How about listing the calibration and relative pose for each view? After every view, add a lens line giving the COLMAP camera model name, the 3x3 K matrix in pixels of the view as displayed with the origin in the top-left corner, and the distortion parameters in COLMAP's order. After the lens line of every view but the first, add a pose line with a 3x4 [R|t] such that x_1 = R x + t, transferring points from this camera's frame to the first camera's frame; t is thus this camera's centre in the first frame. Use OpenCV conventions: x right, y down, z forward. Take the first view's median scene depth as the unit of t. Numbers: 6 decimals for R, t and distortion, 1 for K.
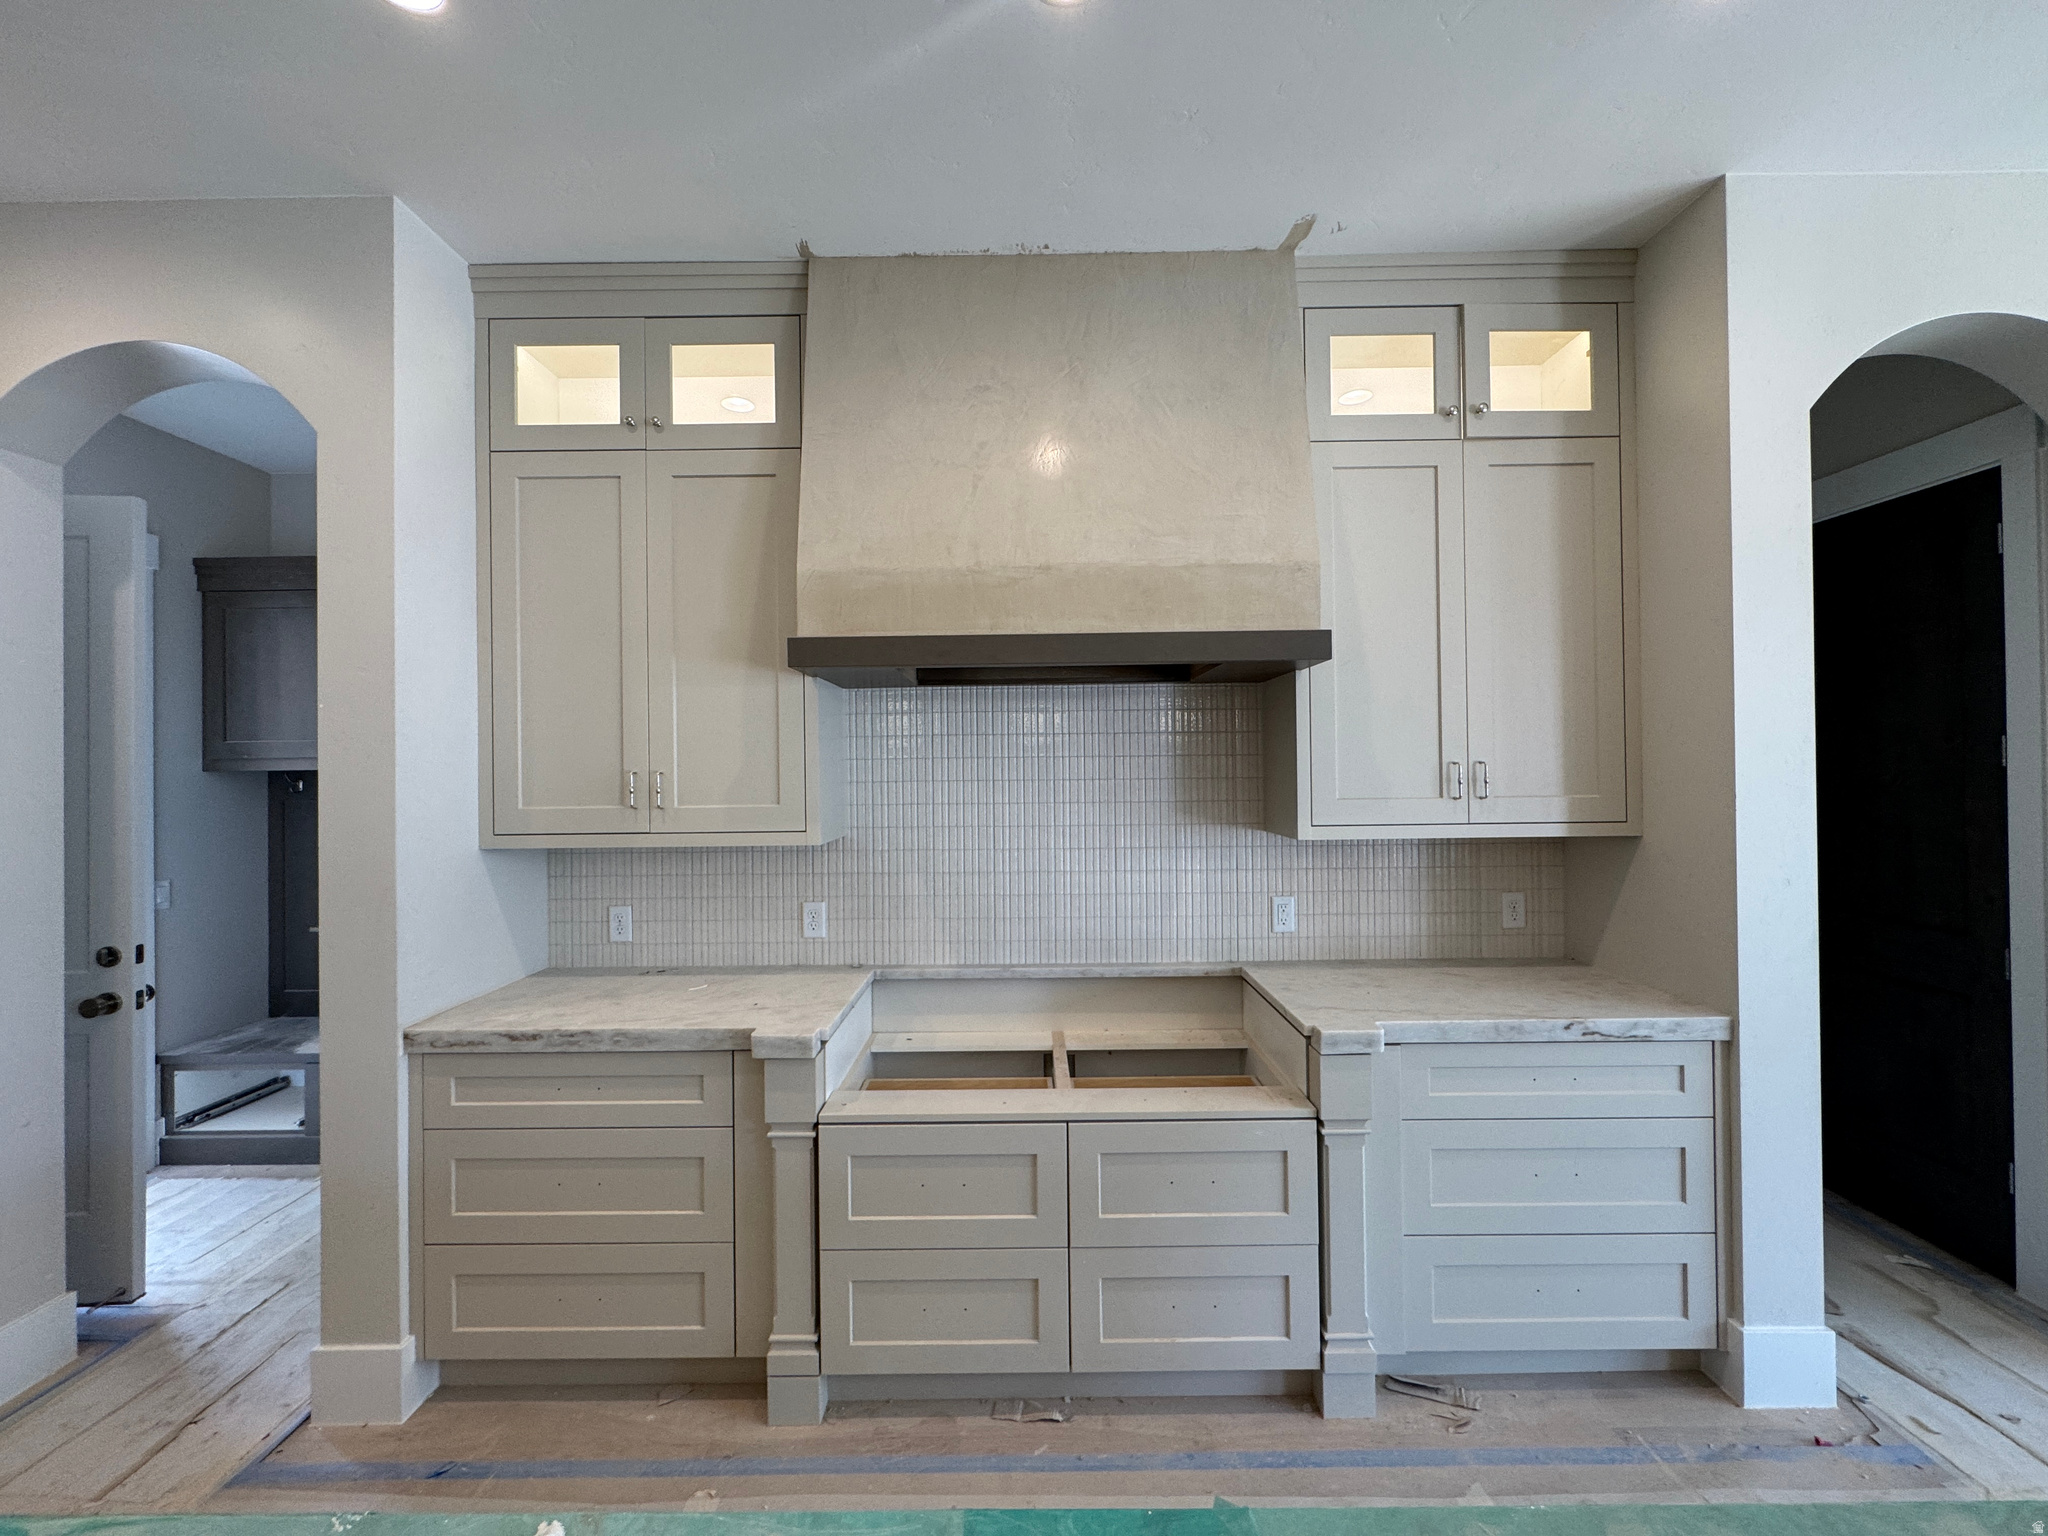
lens RADIAL K [[818.7, 0, 1025.8], [0, 818.7, 763.8], [0, 0, 1]] dist [-0.001548, -0.000115]
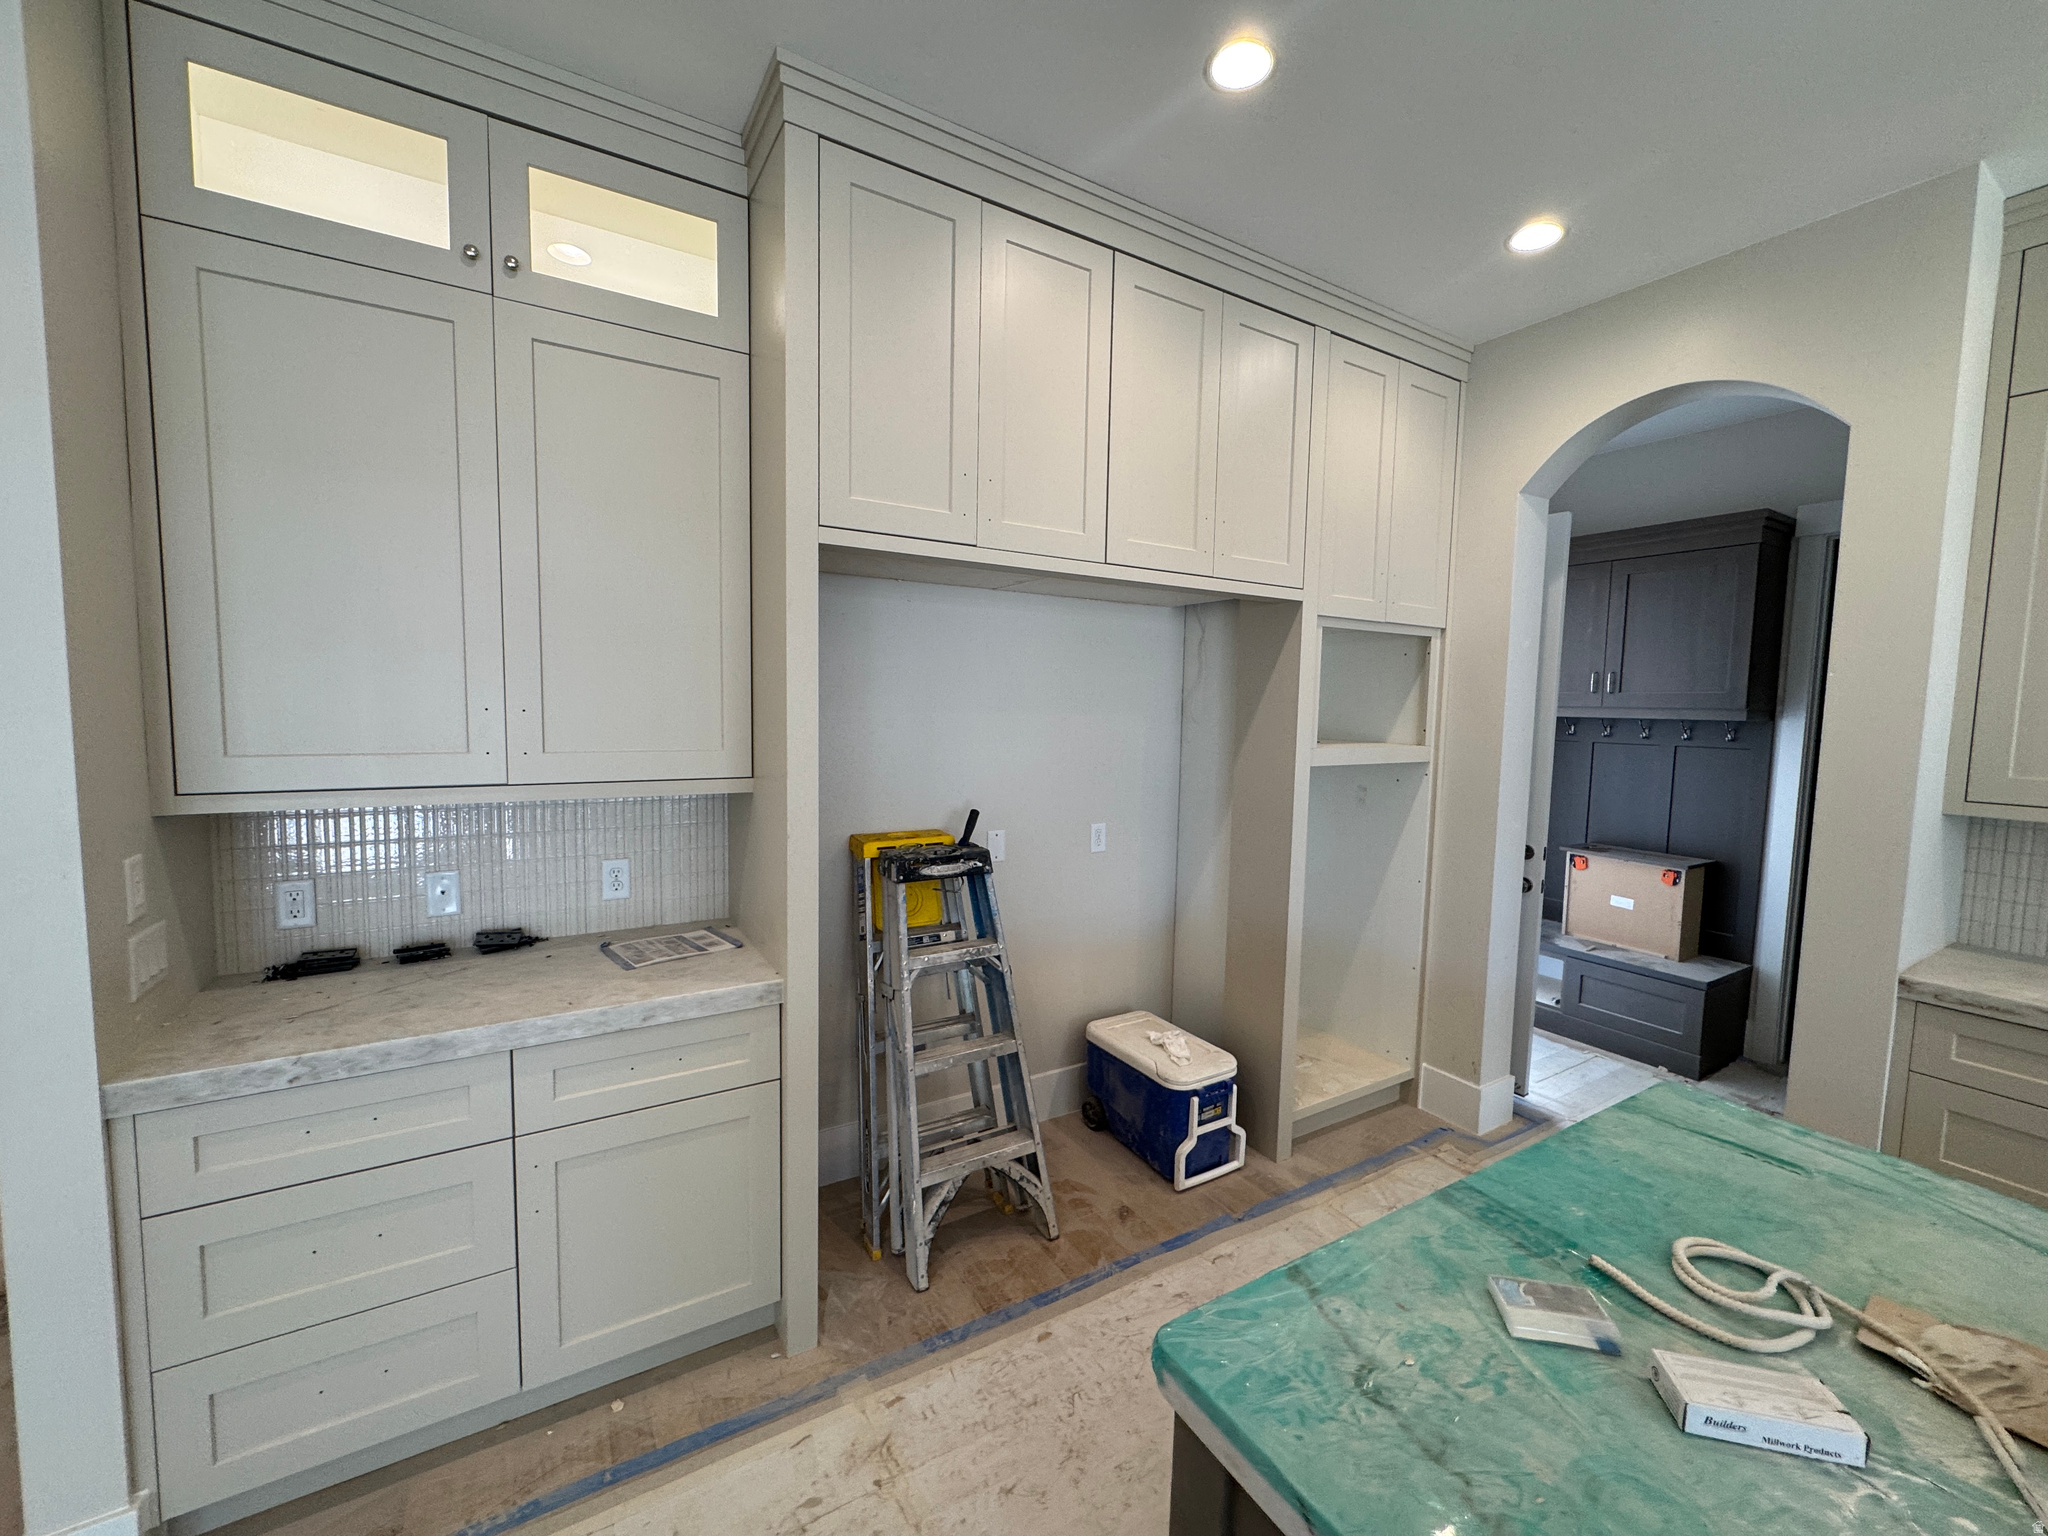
lens RADIAL K [[818.7, 0, 1025.8], [0, 818.7, 763.8], [0, 0, 1]] dist [-0.001548, -0.000115]
pose [[0.515234, 0.087185, -0.852604, -0.402505], [-0.020207, 0.995772, 0.089614, -0.023065], [0.856811, -0.028944, 0.514817, -0.470248]]
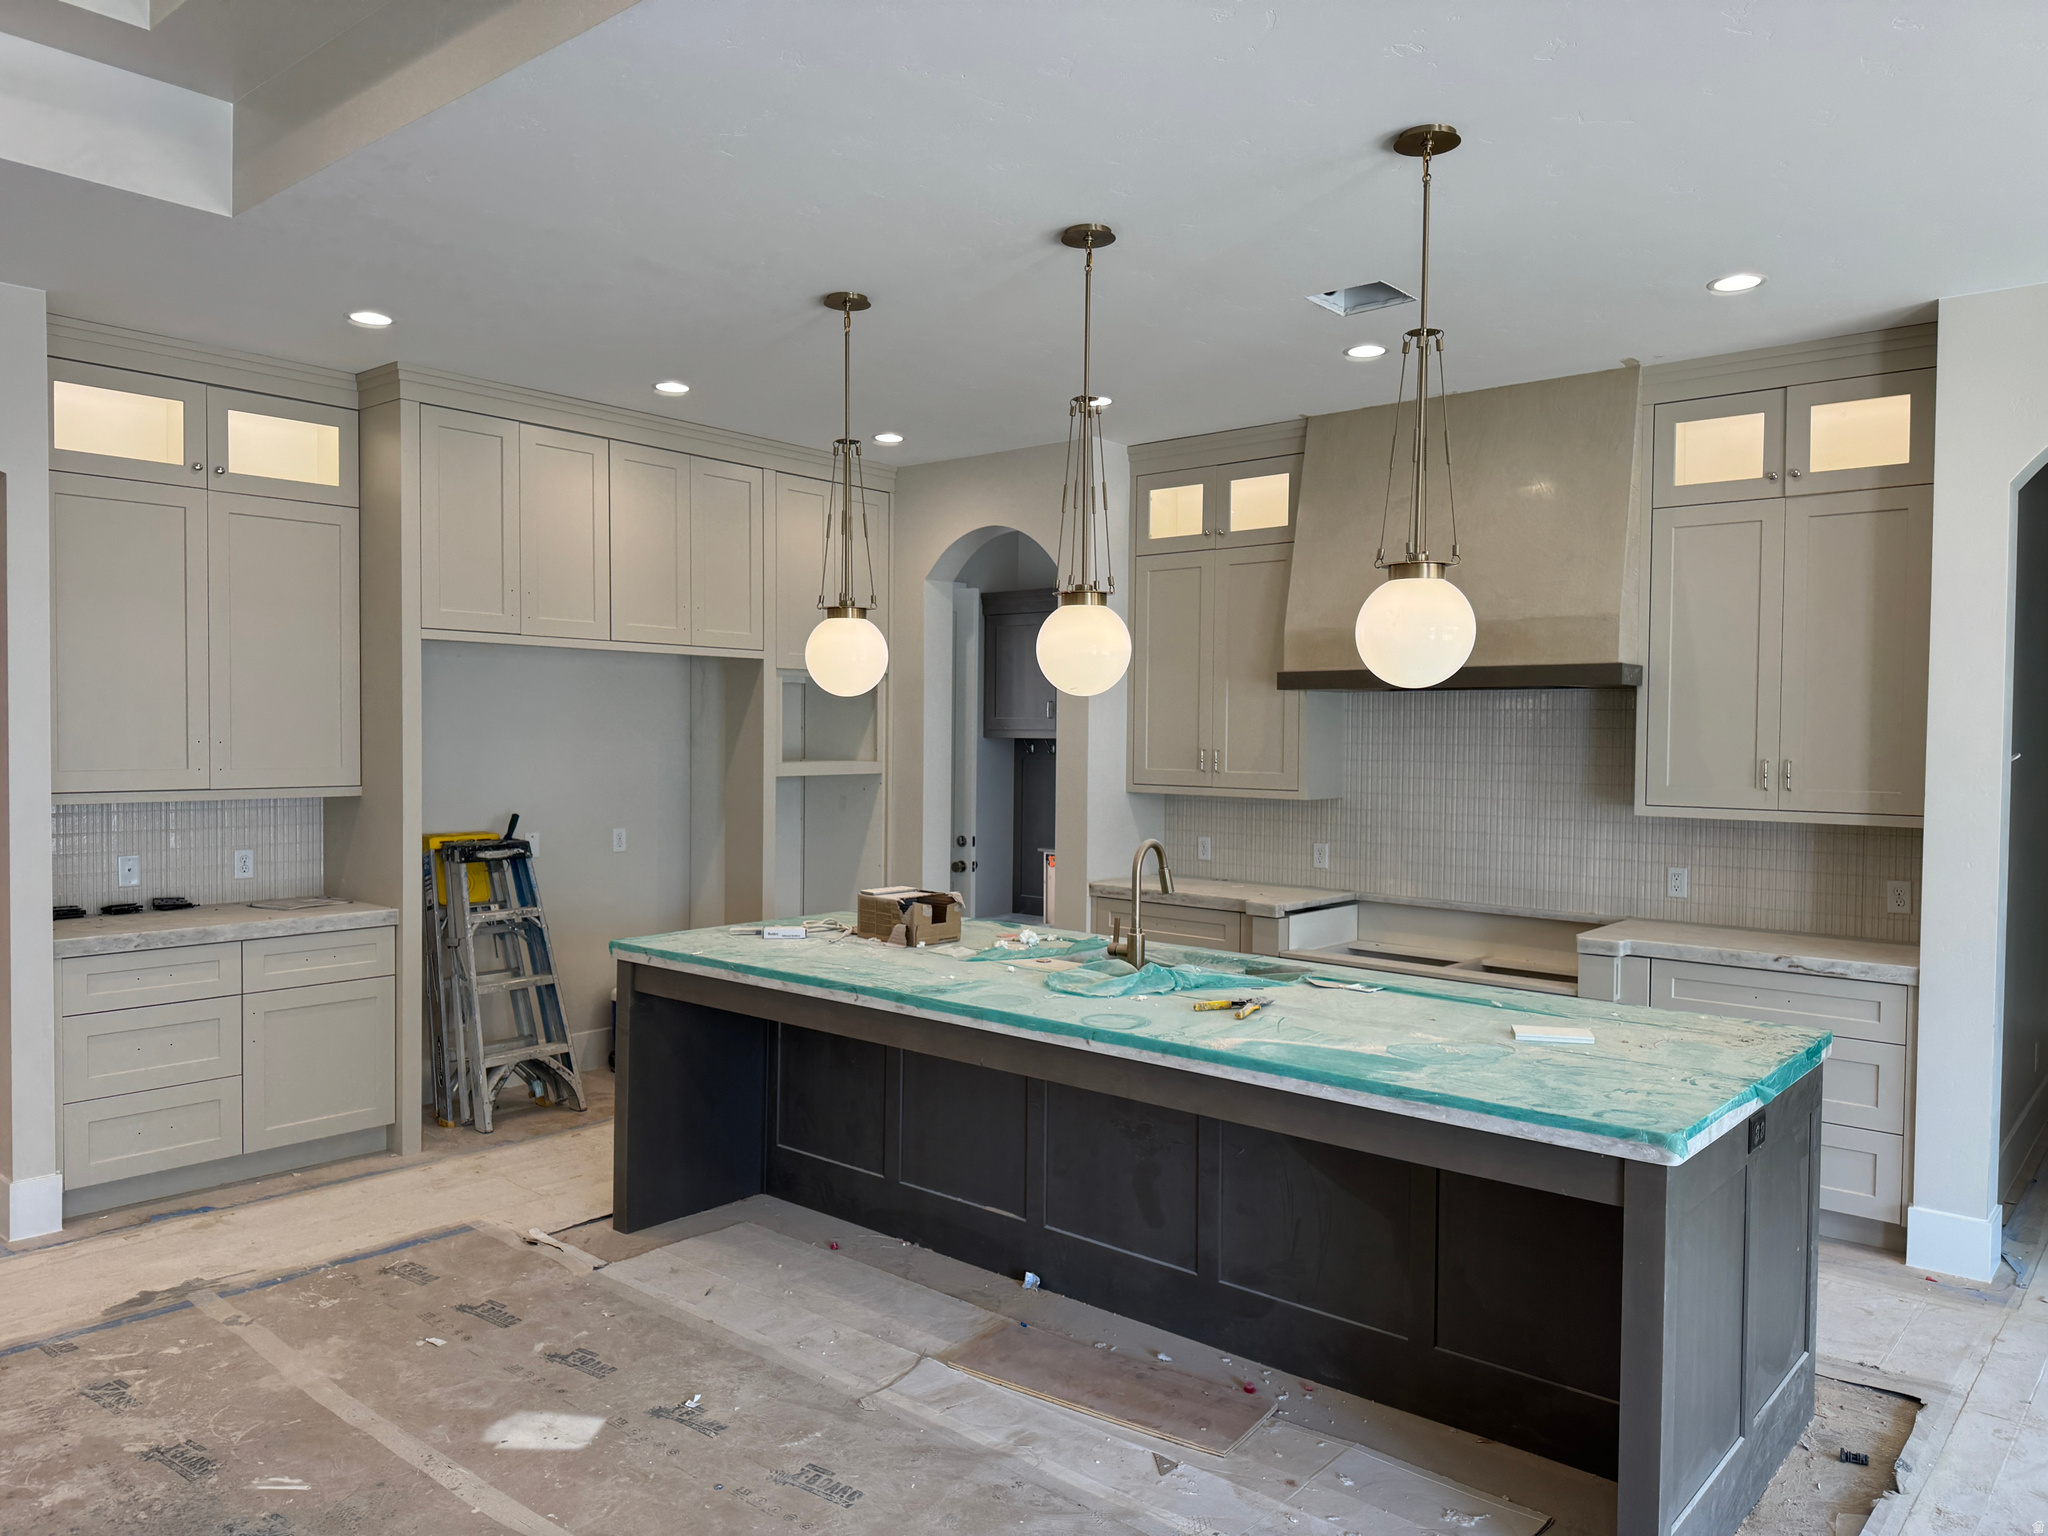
lens RADIAL K [[1402.0, 0, 1023.2], [0, 1402.0, 764.5], [0, 0, 1]] dist [0.075958, -0.117420]
pose [[0.764525, 0.035597, -0.643610, 1.046955], [-0.014314, 0.999165, 0.038259, -0.061633], [0.644435, -0.020037, 0.764397, -1.372229]]
